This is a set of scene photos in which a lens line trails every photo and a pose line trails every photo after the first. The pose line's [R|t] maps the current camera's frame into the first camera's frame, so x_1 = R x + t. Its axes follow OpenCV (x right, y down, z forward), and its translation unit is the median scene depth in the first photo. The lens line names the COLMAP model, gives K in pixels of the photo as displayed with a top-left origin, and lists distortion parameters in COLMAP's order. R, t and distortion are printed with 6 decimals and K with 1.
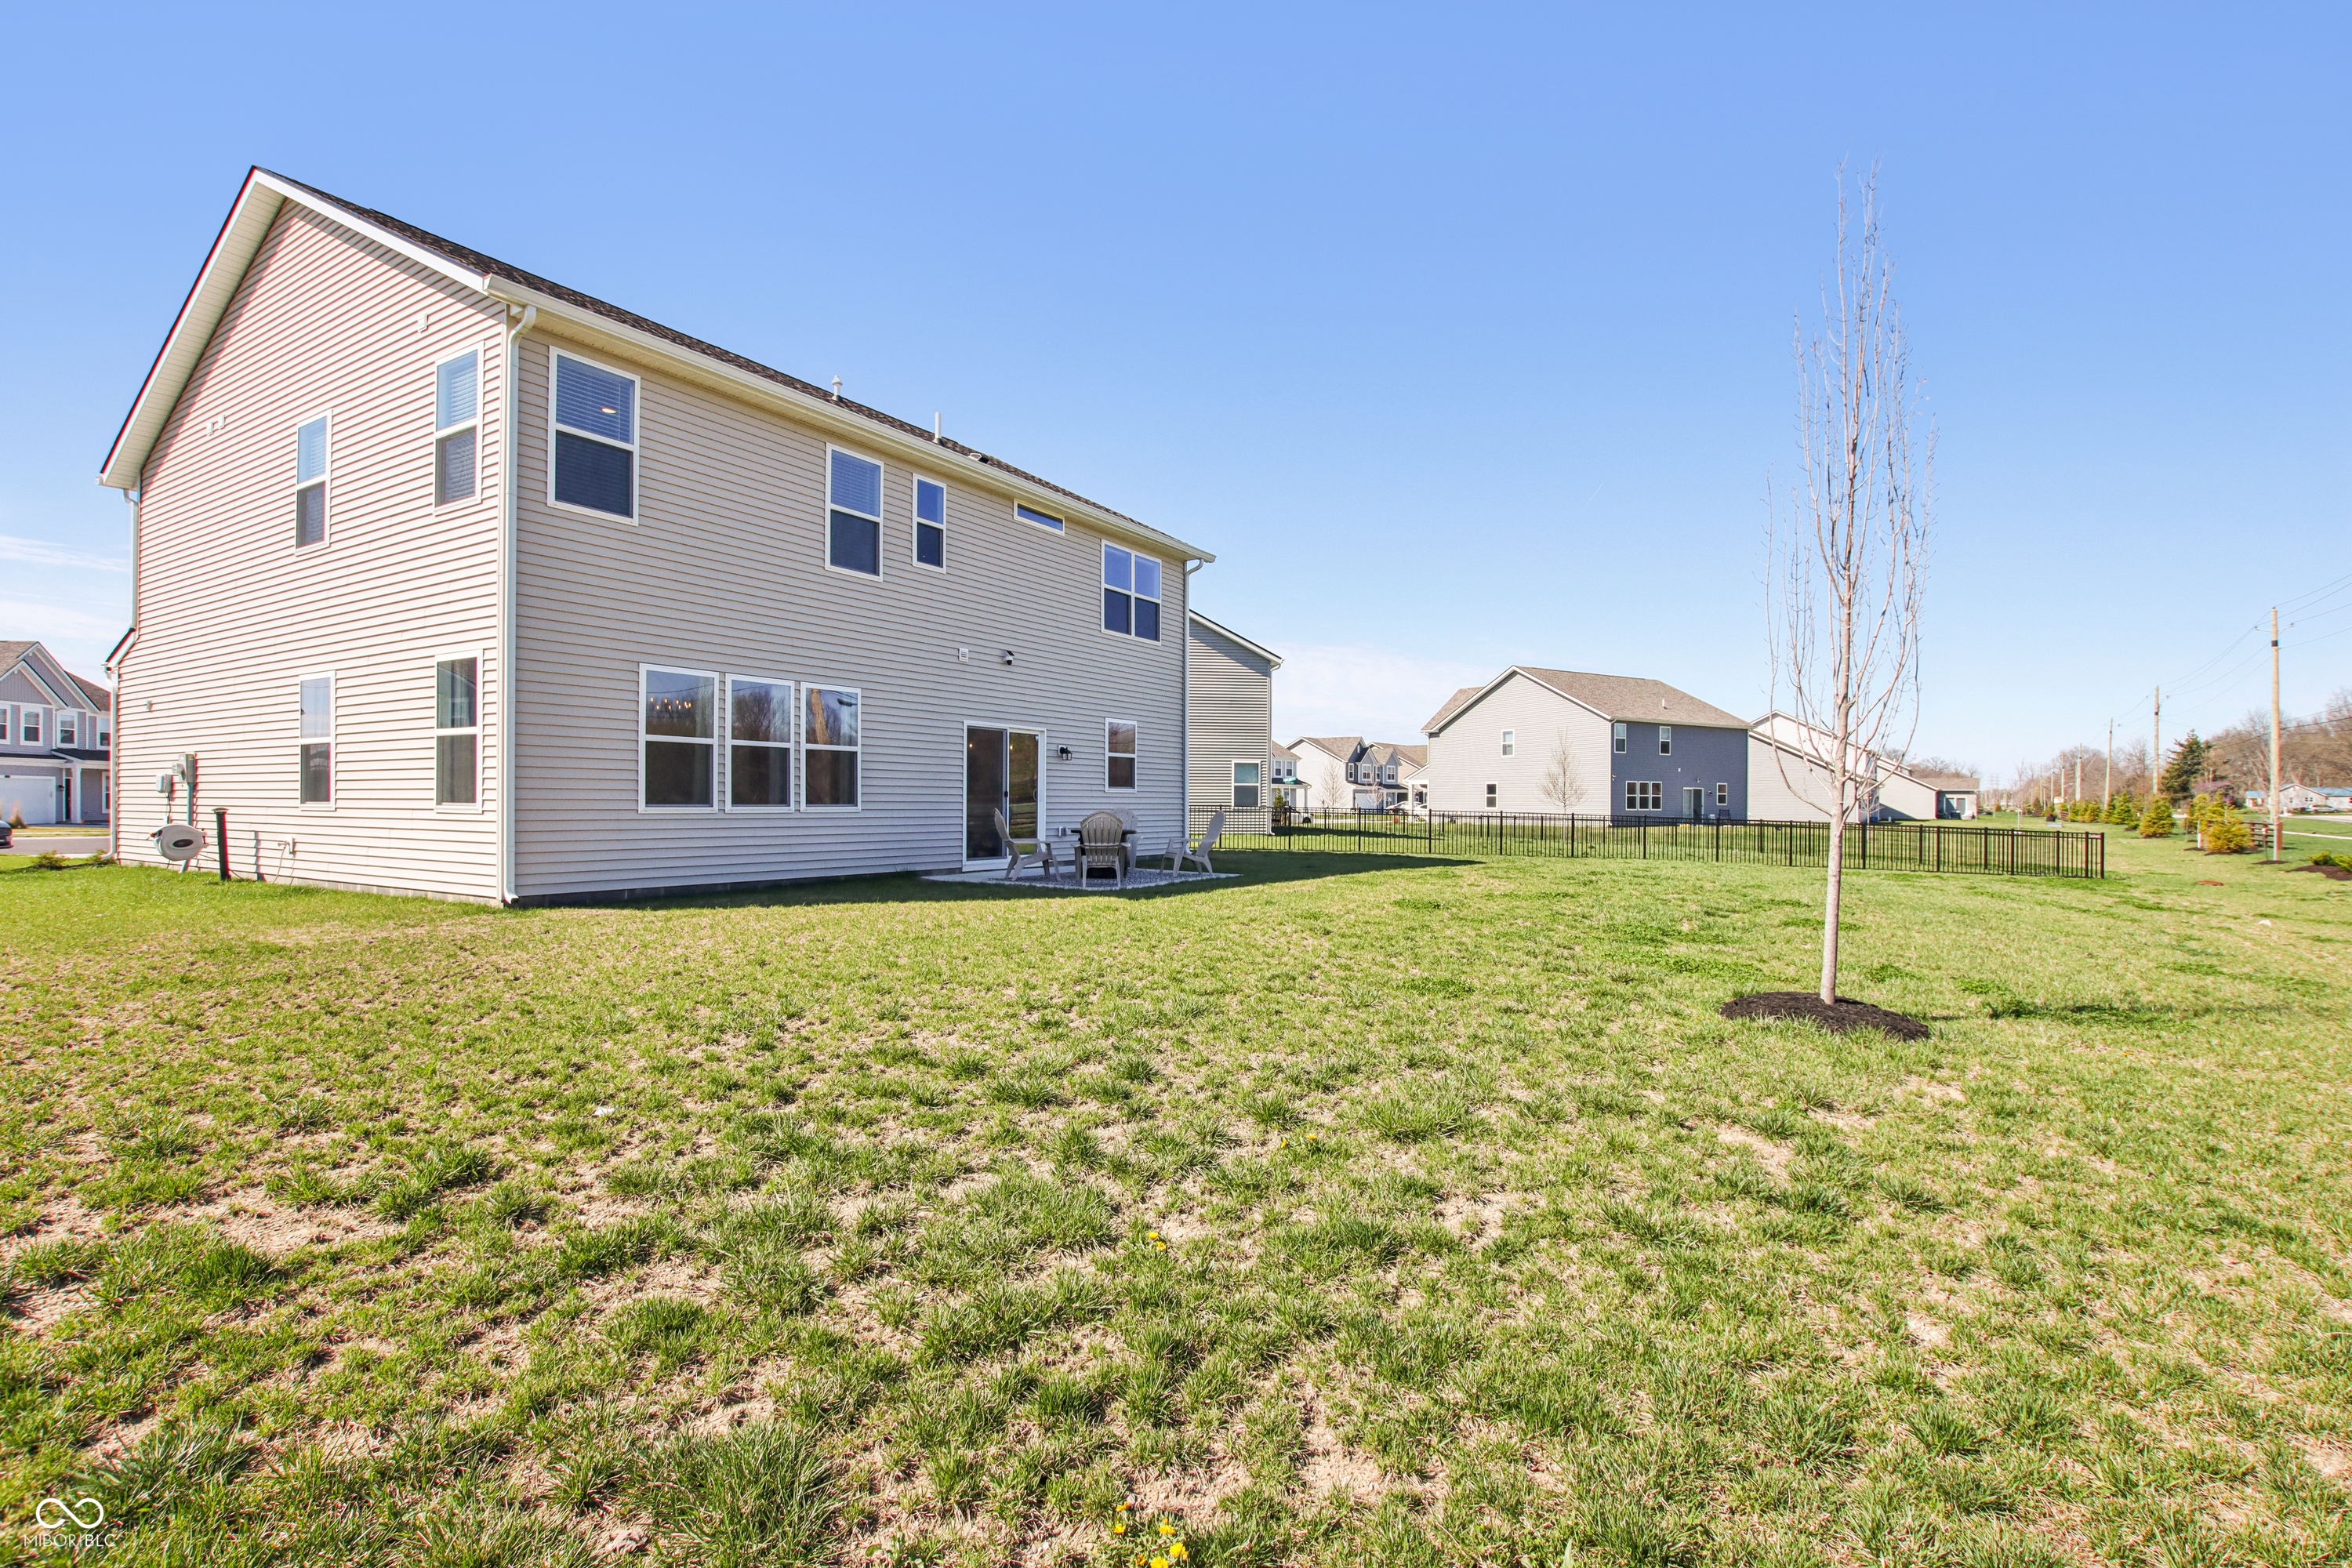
lens RADIAL K [[1106.9, 0, 1182.7], [0, 1106.9, 801.8], [0, 0, 1]] dist [-0.022667, 0.003878]
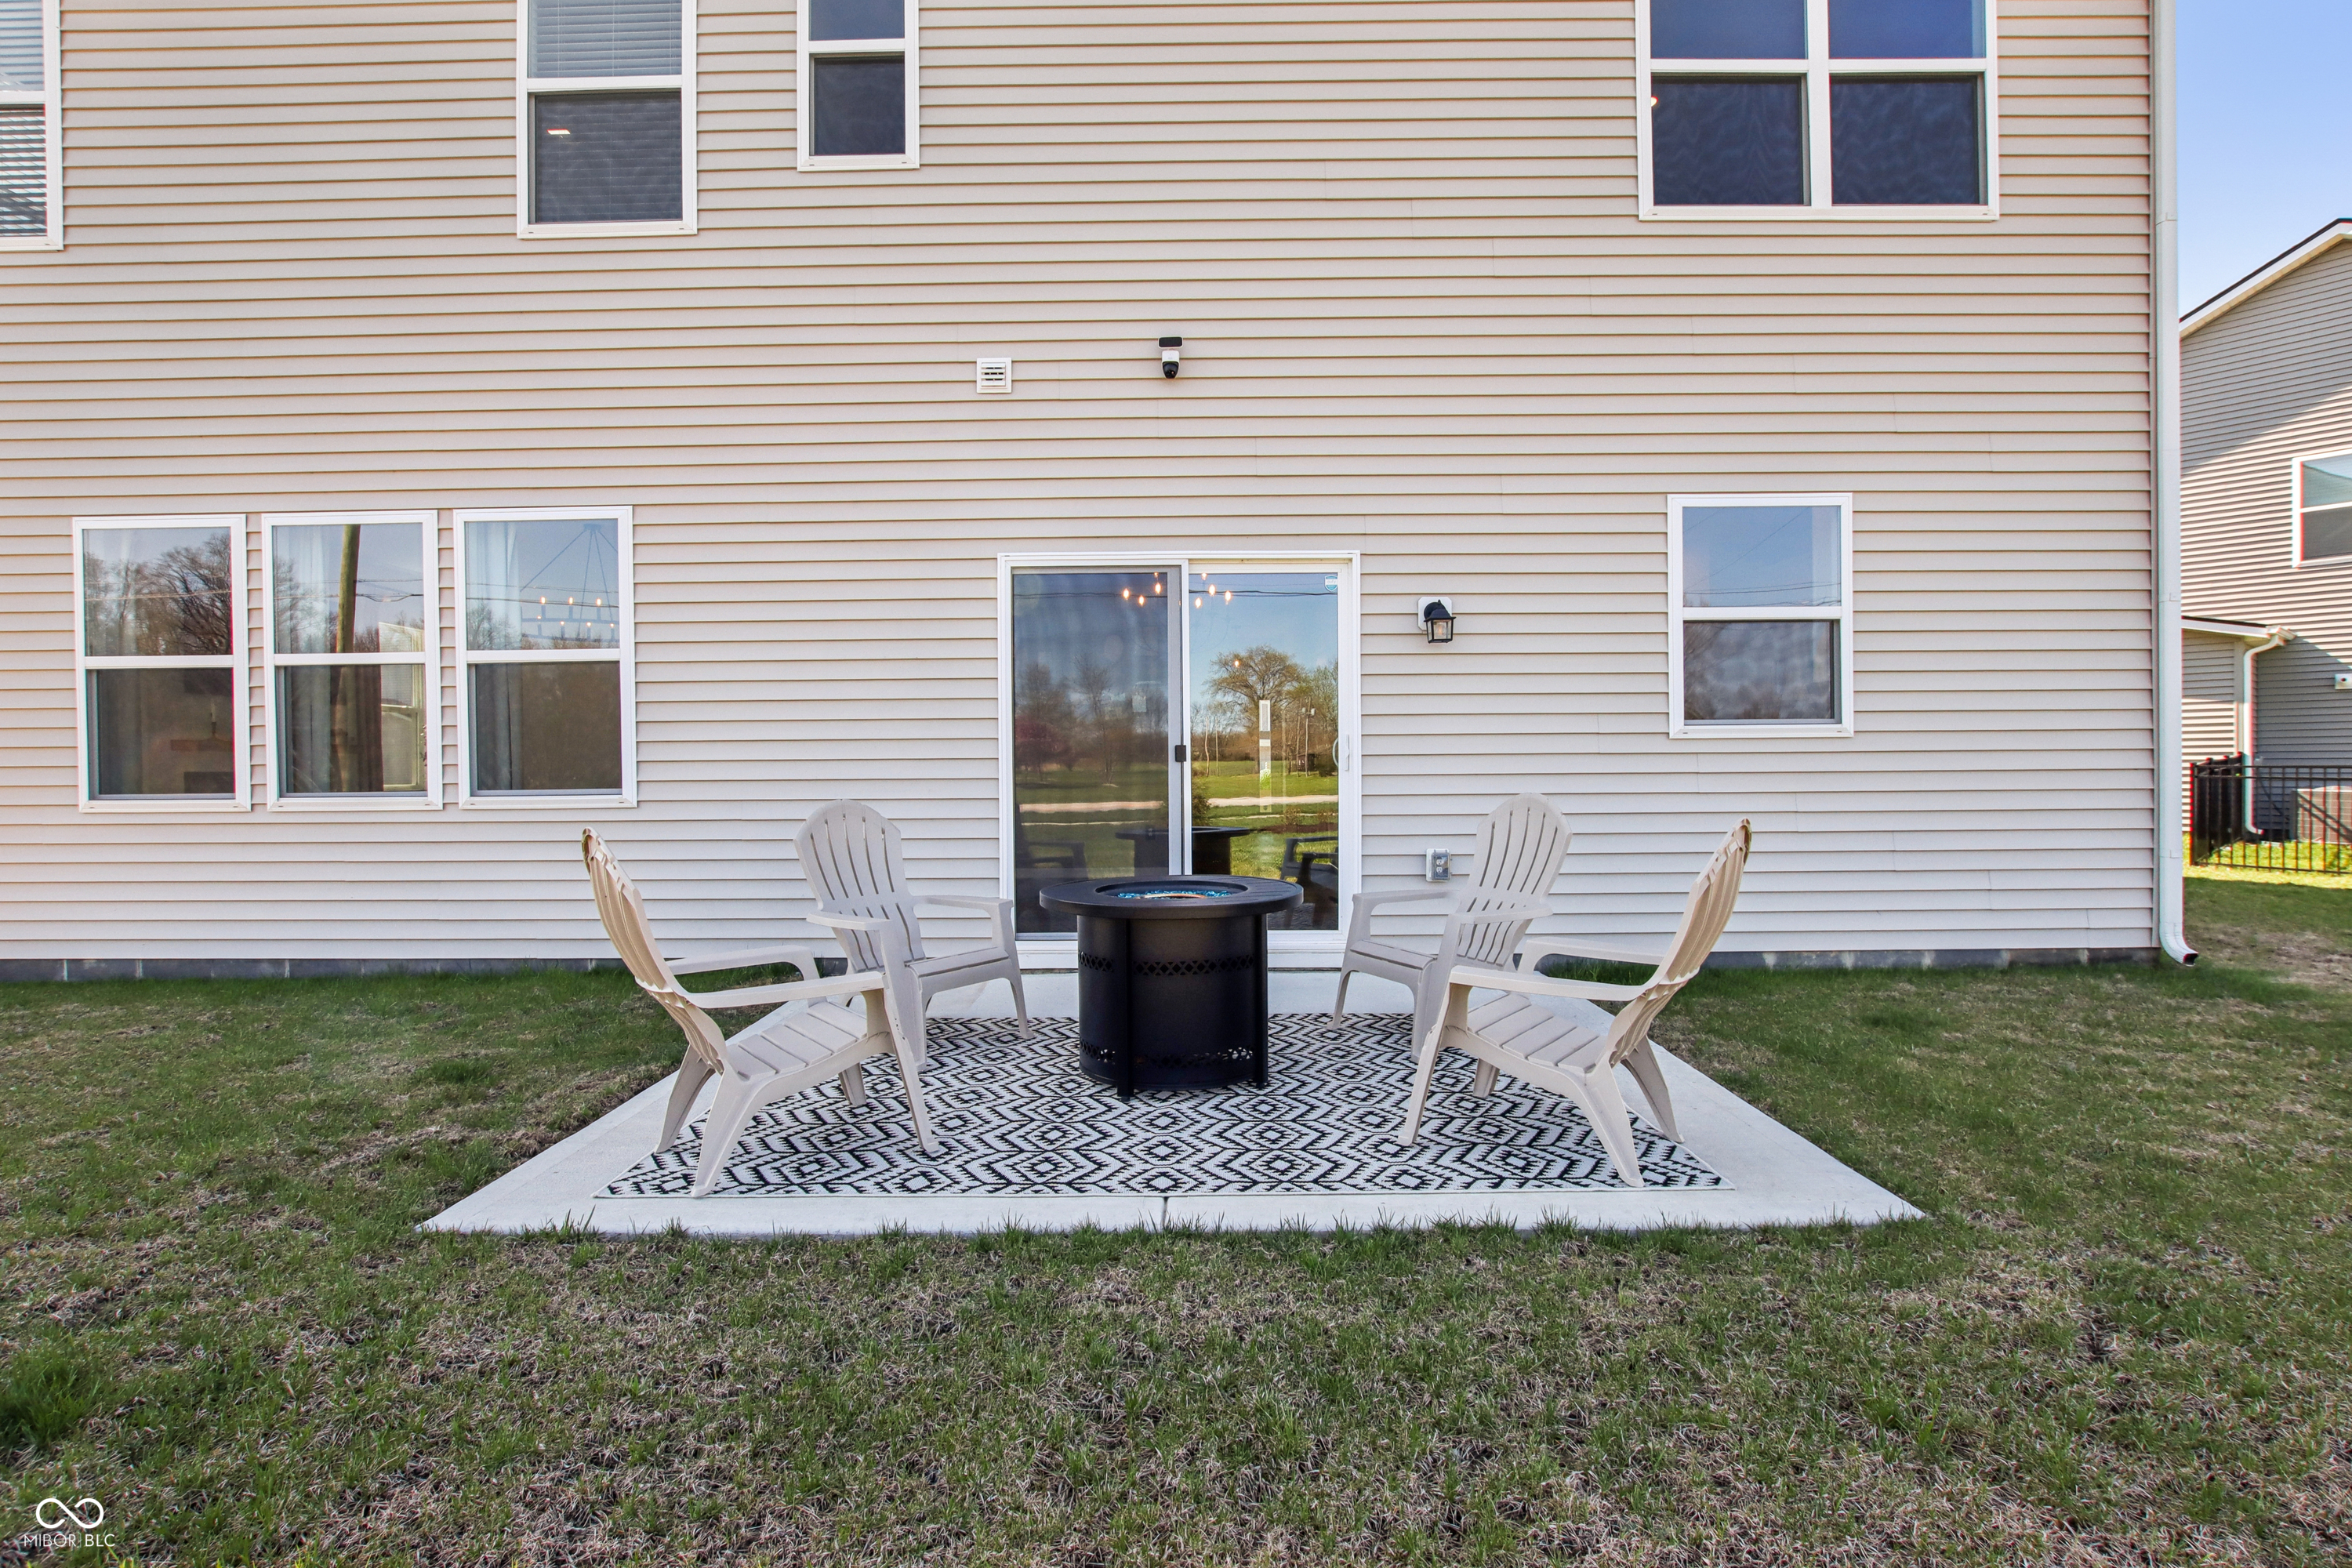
lens RADIAL K [[1106.9, 0, 1164.3], [0, 1106.9, 781.9], [0, 0, 1]] dist [-0.022667, 0.003878]
pose [[0.510821, -0.002461, -0.859683, 0.160549], [0.013041, 0.999903, 0.004886, 0.000473], [0.859588, -0.013707, 0.510804, 0.962979]]
